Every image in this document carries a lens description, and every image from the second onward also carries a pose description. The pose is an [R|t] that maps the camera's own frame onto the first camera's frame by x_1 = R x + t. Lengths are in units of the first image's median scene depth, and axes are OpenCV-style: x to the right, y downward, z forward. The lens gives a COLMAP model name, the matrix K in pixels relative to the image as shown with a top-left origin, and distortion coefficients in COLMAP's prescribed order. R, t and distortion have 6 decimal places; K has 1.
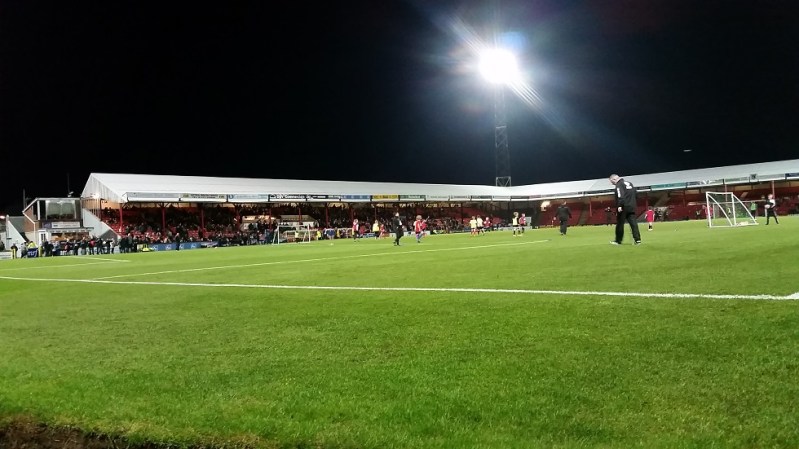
lens RADIAL K [[645.8, 0, 399.5], [0, 645.8, 224.5], [0, 0, 1]] dist [0.160384, -0.330052]
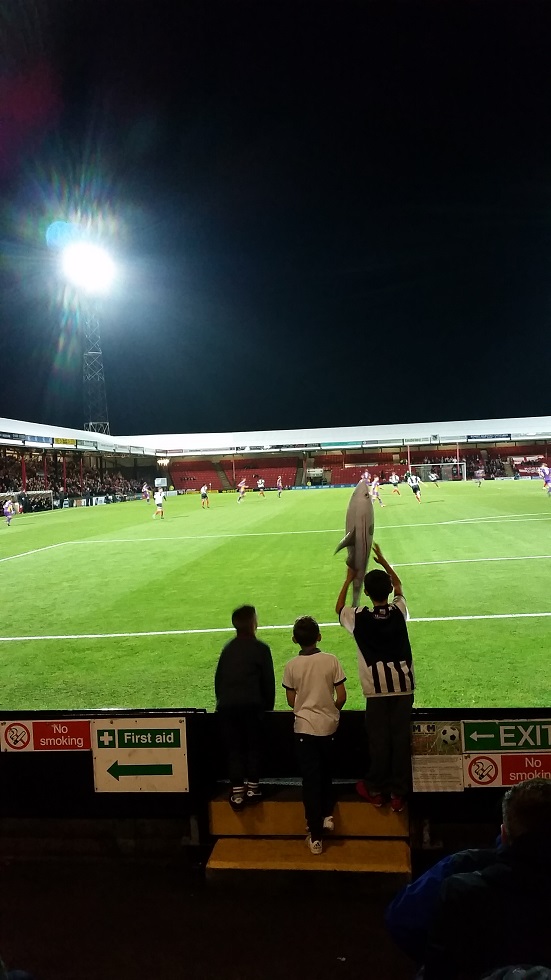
lens RADIAL K [[792.1, 0, 265.5], [0, 792.1, 494.1], [0, 0, 1]] dist [0.160384, -0.330052]
pose [[0.792897, 0.003153, 0.609347, -0.302596], [-0.004809, 0.999988, 0.001083, 0.005833], [-0.609336, -0.003789, 0.792903, 0.240133]]
